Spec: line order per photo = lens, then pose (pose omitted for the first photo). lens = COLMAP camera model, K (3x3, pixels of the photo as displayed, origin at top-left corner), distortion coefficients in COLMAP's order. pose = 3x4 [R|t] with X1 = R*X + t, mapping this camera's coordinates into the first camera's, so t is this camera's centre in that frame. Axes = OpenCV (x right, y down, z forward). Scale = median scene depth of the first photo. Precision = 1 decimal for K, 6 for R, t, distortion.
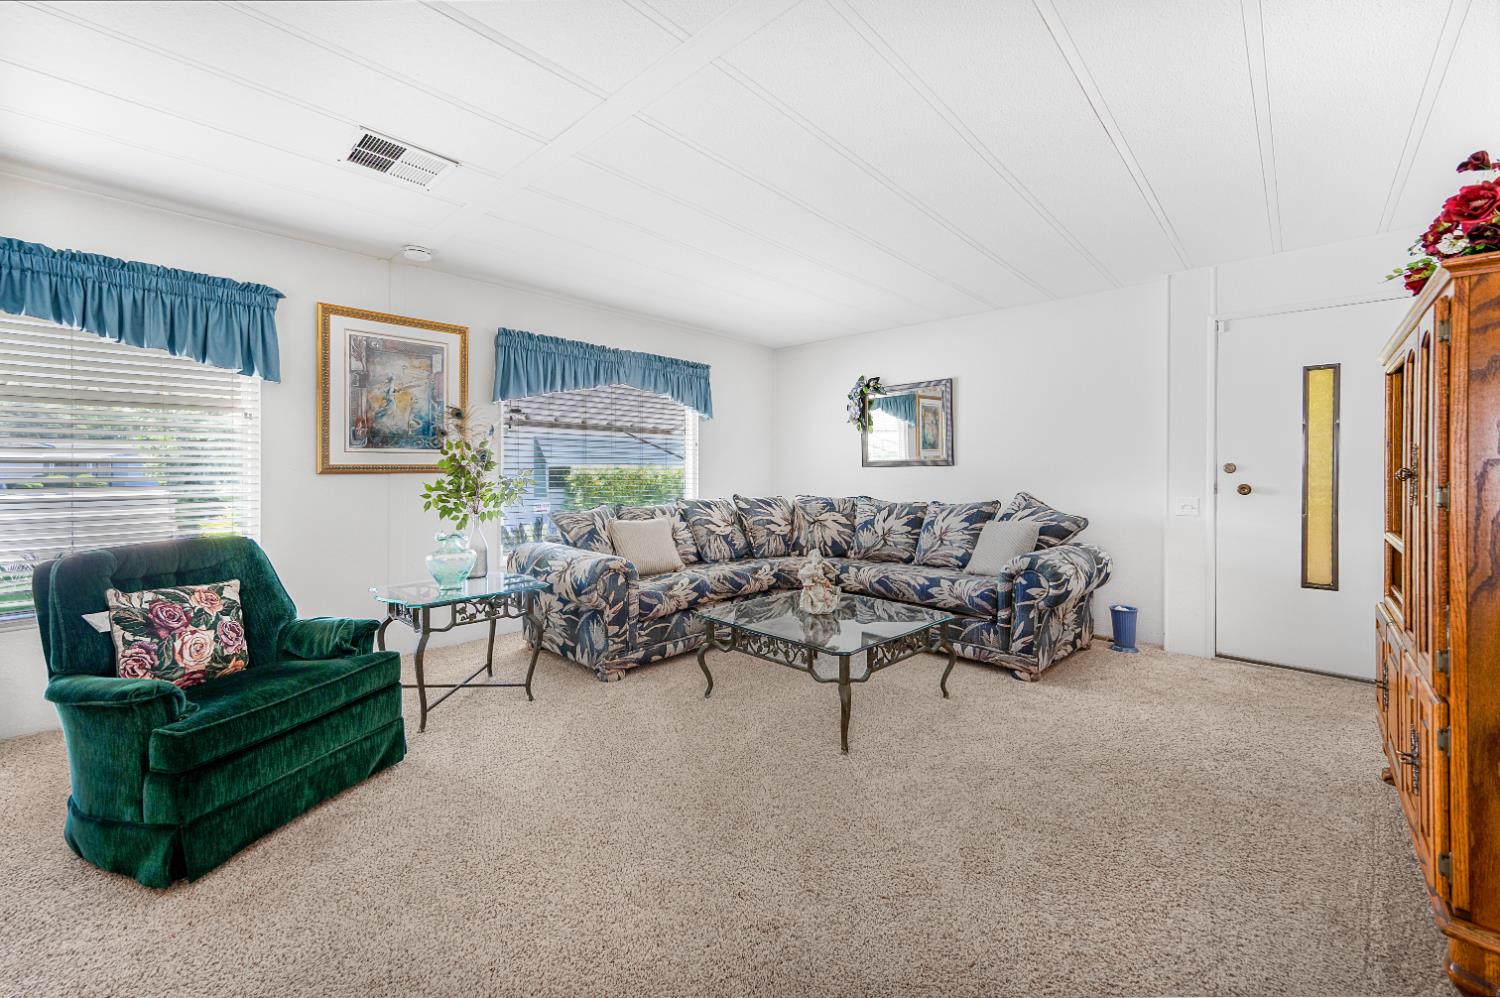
lens RADIAL K [[585.1, 0, 764.4], [0, 585.1, 480.9], [0, 0, 1]] dist [0.001905, -0.000139]
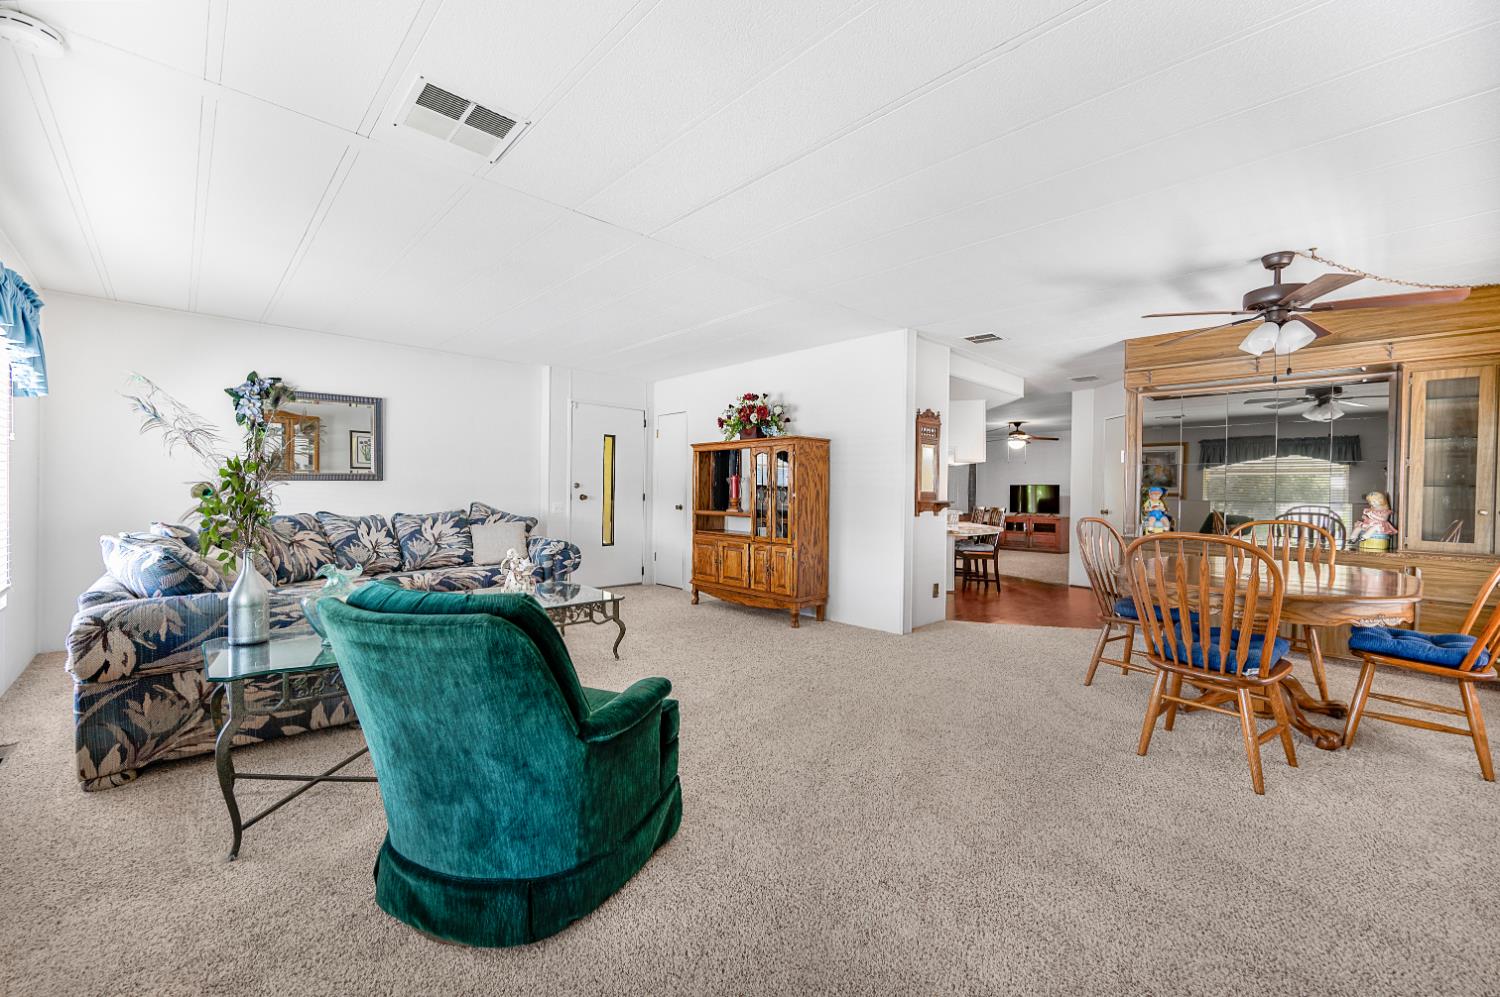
lens RADIAL K [[585.1, 0, 750.0], [0, 585.1, 498.4], [0, 0, 1]] dist [0.001905, -0.000139]
pose [[0.092444, -0.013018, 0.995633, -0.890807], [0.012240, 0.999854, 0.011937, 0.002971], [-0.995643, 0.011083, 0.092590, 0.306233]]
